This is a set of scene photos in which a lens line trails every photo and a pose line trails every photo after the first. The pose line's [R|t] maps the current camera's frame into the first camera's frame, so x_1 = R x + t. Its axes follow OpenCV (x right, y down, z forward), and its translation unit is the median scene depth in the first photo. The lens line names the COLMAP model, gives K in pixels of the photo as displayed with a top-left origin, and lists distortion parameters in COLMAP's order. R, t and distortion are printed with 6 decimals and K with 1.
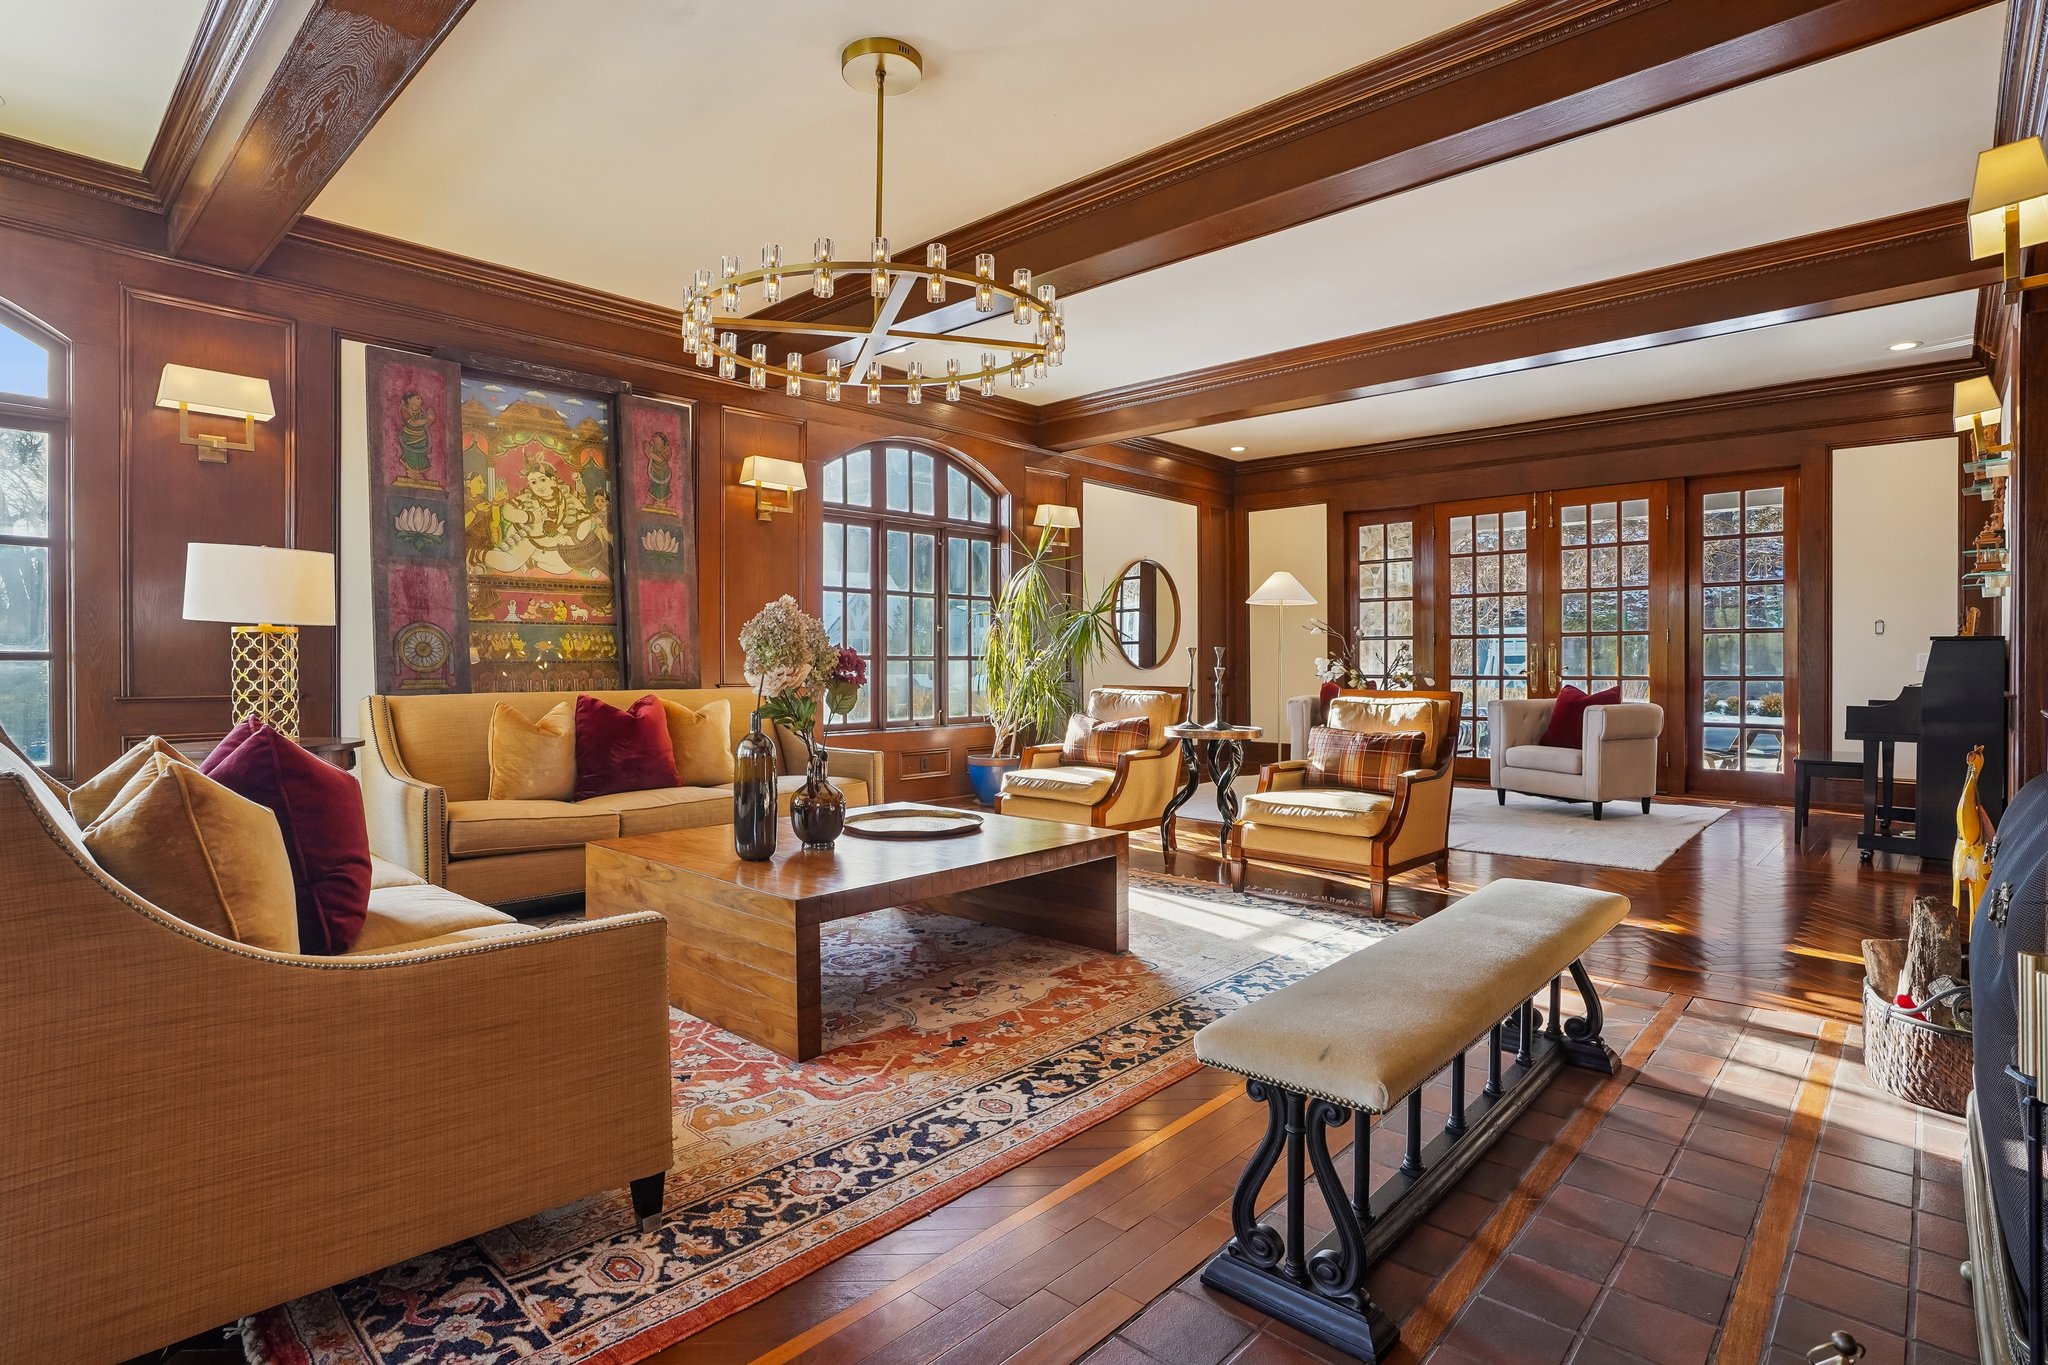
lens RADIAL K [[1040.9, 0, 1013.0], [0, 1040.9, 647.0], [0, 0, 1]] dist [-0.020522, -0.000225]
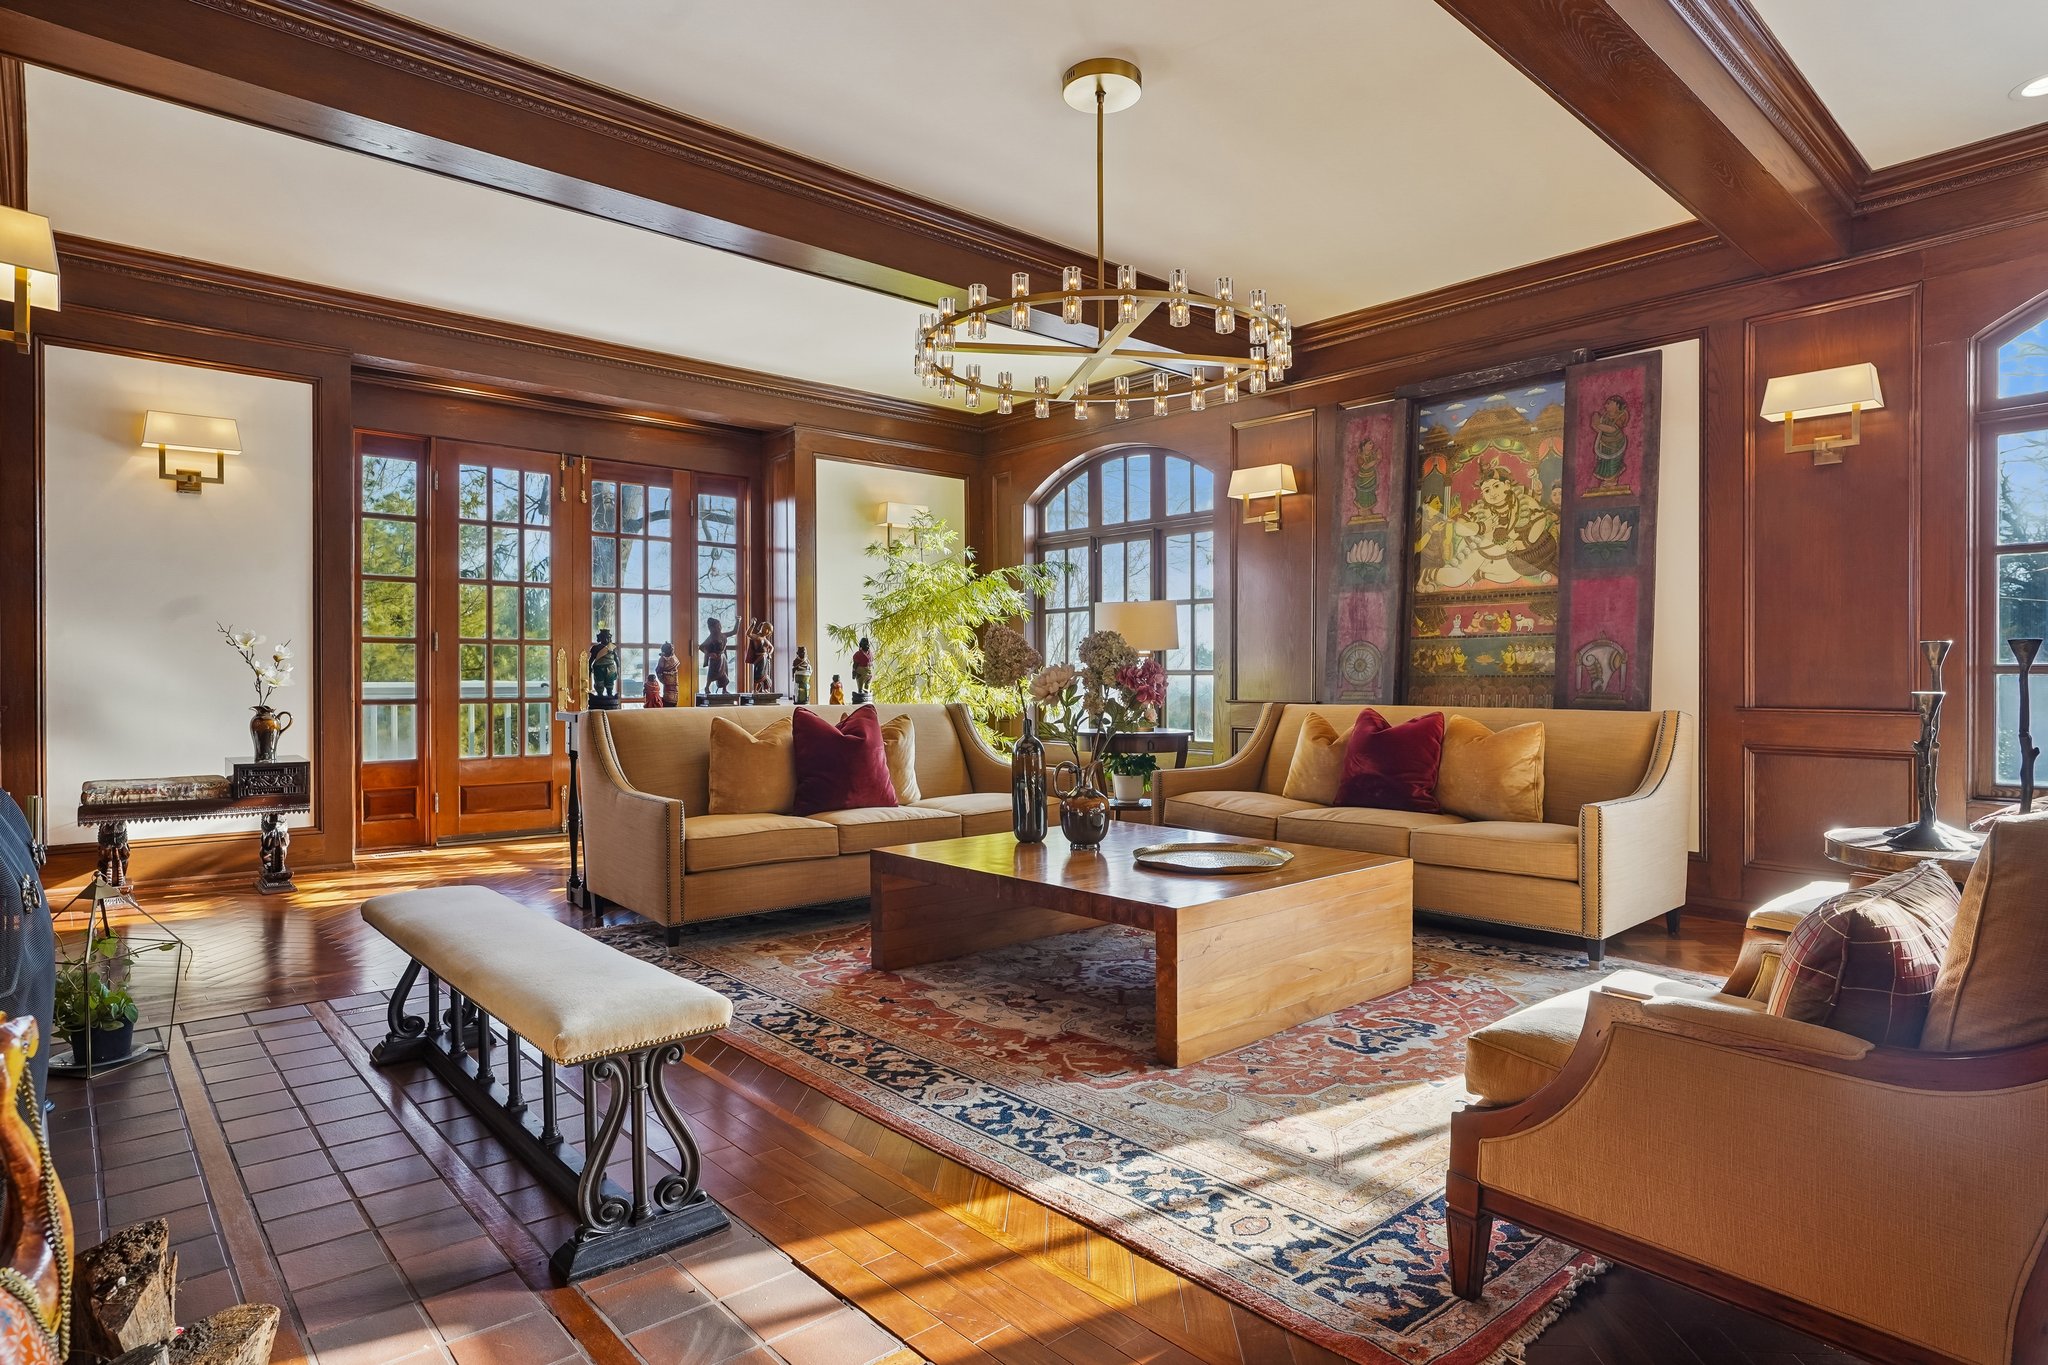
lens RADIAL K [[1113.2, 0, 1015.7], [0, 1113.2, 698.1], [0, 0, 1]] dist [-0.033218, 0.001138]
pose [[-0.091604, 0.024054, -0.995505, 0.696354], [0.017028, 0.999600, 0.022587, 0.004779], [0.995650, -0.014883, -0.091977, 0.740539]]
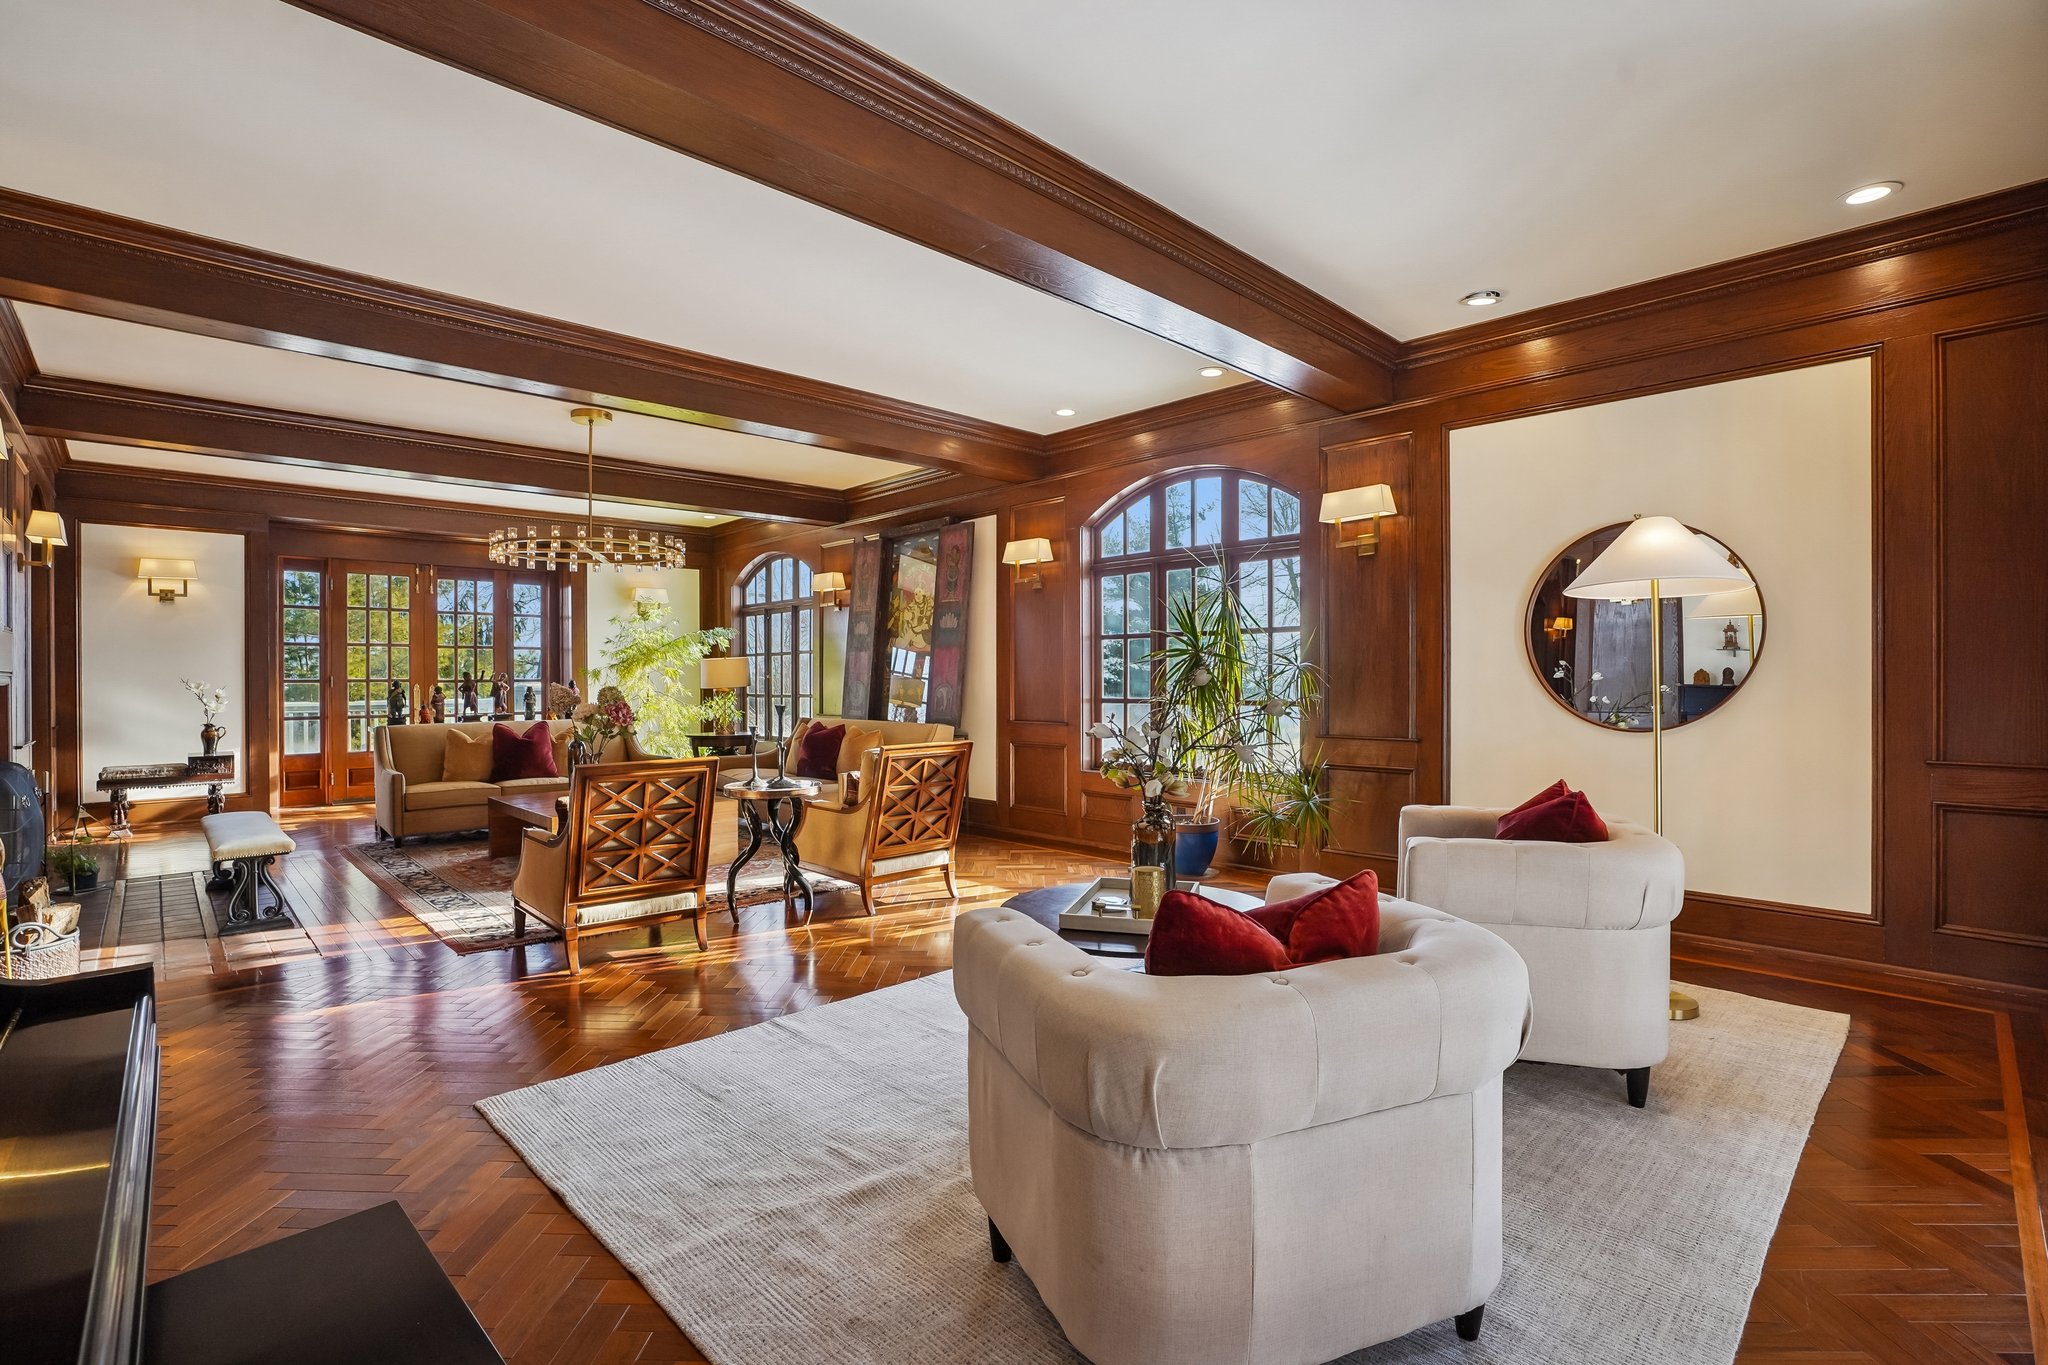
lens RADIAL K [[935.7, 0, 1013.9], [0, 935.7, 692.6], [0, 0, 1]] dist [-0.050610, 0.015634]
pose [[-0.063638, 0.022725, -0.997714, 1.188504], [0.023501, 0.999498, 0.021267, -0.031473], [0.997696, -0.022094, -0.064140, 1.419557]]
